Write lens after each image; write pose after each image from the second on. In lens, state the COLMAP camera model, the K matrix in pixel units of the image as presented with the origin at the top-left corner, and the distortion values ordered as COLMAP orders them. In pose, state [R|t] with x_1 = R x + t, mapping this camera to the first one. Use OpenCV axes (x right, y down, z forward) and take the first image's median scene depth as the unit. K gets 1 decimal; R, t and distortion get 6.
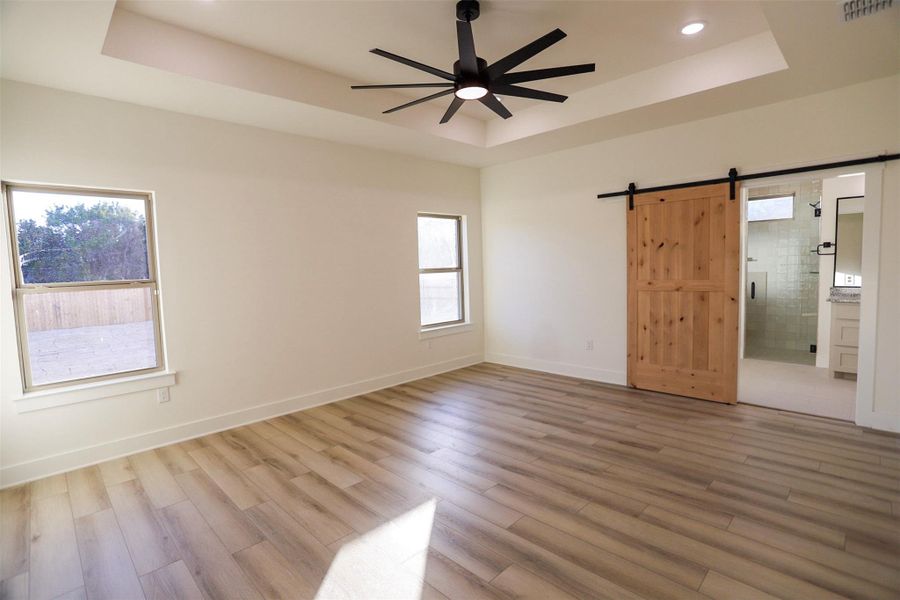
lens RADIAL K [[436.1, 0, 447.8], [0, 436.1, 299.0], [0, 0, 1]] dist [-0.073979, 0.033667]
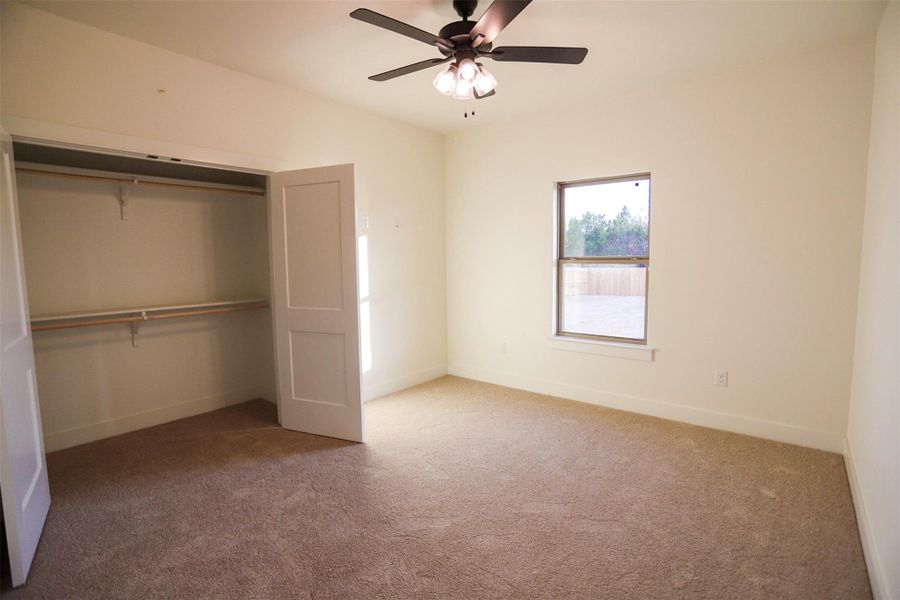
lens RADIAL K [[436.1, 0, 447.8], [0, 436.1, 299.0], [0, 0, 1]] dist [-0.073979, 0.033667]
pose [[0.131172, 0.123993, -0.983575, 0.328373], [-0.067953, 0.990938, 0.115859, -0.034366], [0.989028, 0.051639, 0.138409, 0.416070]]
